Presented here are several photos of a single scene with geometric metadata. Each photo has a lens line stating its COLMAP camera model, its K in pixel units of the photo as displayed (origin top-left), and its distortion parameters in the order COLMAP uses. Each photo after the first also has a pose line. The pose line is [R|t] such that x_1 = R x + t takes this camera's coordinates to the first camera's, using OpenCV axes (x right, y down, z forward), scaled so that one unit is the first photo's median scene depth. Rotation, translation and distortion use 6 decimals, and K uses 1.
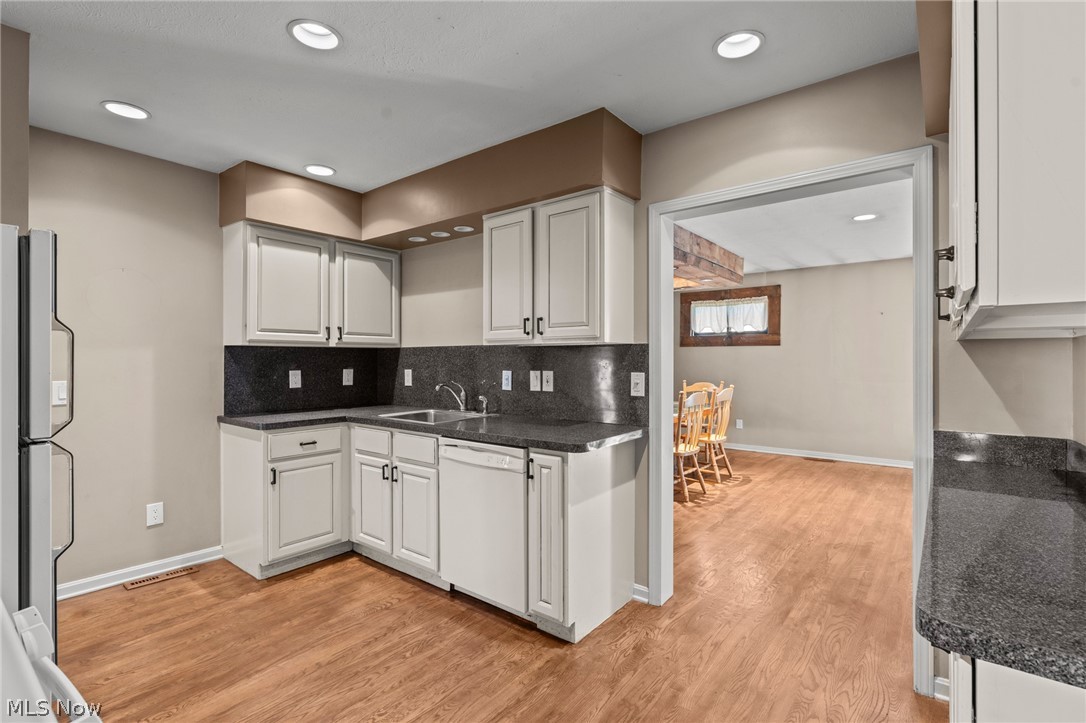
lens RADIAL K [[505.5, 0, 534.9], [0, 505.5, 360.0], [0, 0, 1]] dist [0.002654, 0.000384]
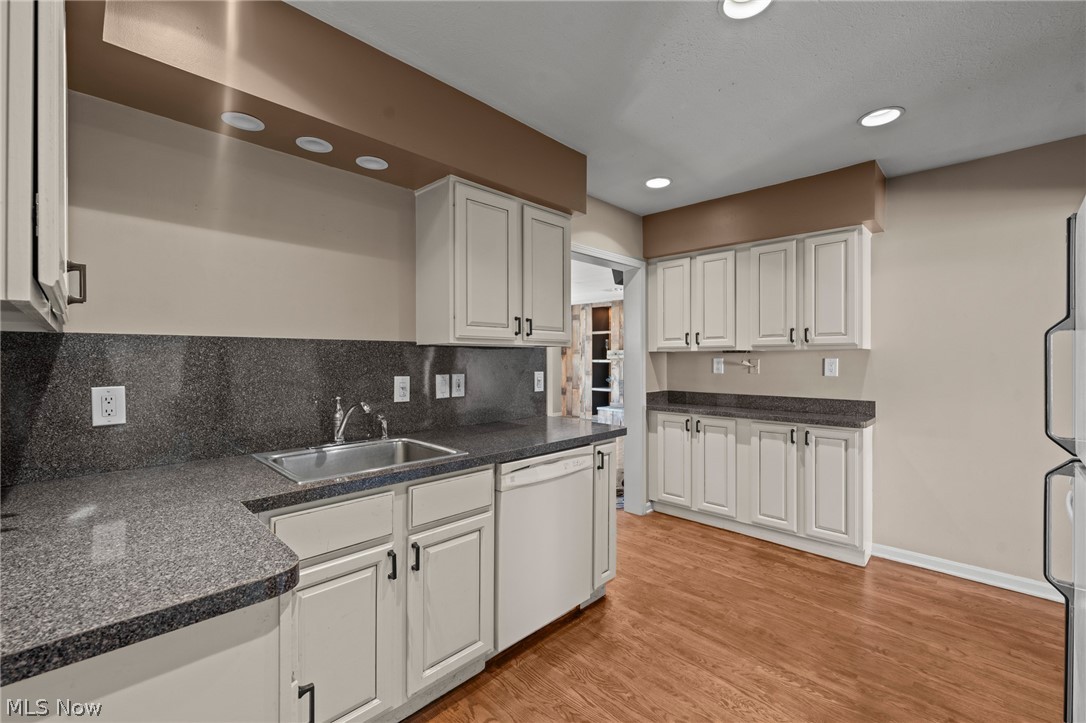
lens RADIAL K [[465.2, 0, 542.3], [0, 465.2, 360.4], [0, 0, 1]] dist [-0.002649, 0.001570]
pose [[0.089439, -0.005186, 0.995979, -0.848957], [-0.001976, 0.999984, 0.005384, -0.007641], [-0.995990, -0.002450, 0.089427, 0.851525]]
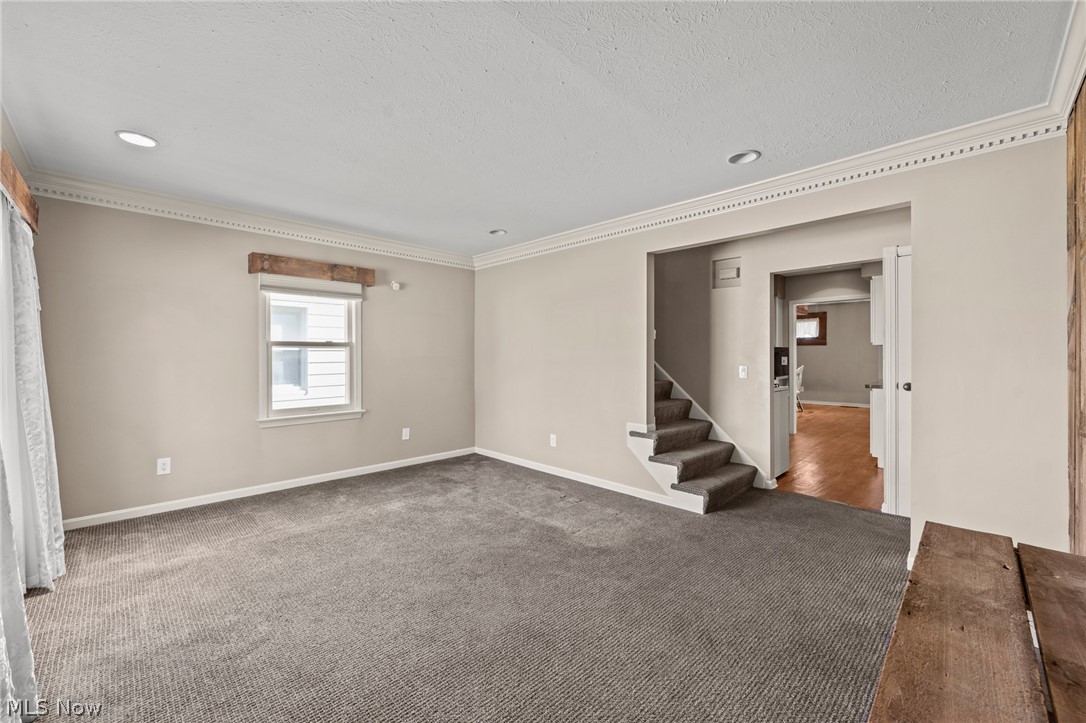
lens RADIAL K [[417.9, 0, 549.3], [0, 417.9, 359.8], [0, 0, 1]] dist [0.011189, -0.000804]
pose [[0.994147, -0.005219, -0.107911, -0.874018], [0.006216, 0.999941, 0.008910, 0.009418], [0.107858, -0.009529, 0.994121, -1.551557]]
